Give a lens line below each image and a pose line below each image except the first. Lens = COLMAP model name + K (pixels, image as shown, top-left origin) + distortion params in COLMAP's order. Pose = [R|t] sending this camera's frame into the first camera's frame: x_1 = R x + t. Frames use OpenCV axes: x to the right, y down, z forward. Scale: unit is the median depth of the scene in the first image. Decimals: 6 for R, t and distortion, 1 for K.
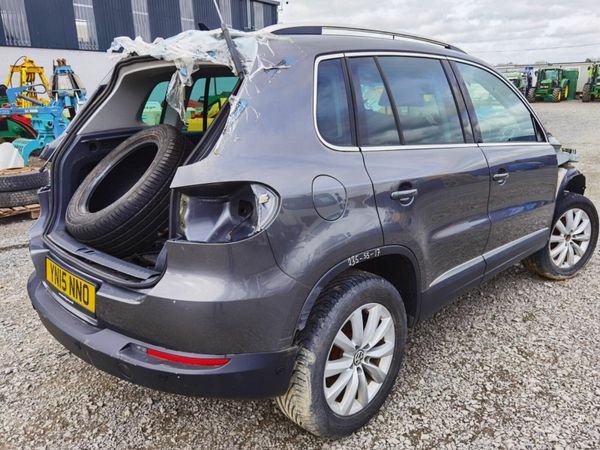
lens RADIAL K [[461.8, 0, 300.0], [0, 461.8, 225.0], [0, 0, 1]] dist [0.001787, 0.000249]
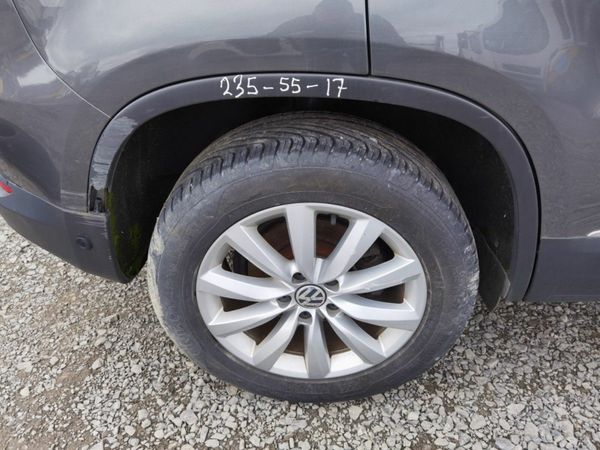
lens RADIAL K [[461.8, 0, 300.0], [0, 461.8, 225.0], [0, 0, 1]] dist [0.001787, 0.000249]
pose [[0.687422, 0.419919, -0.592553, 0.379442], [-0.181893, 0.889441, 0.419297, 0.006869], [0.703111, -0.180453, 0.687802, 0.652745]]
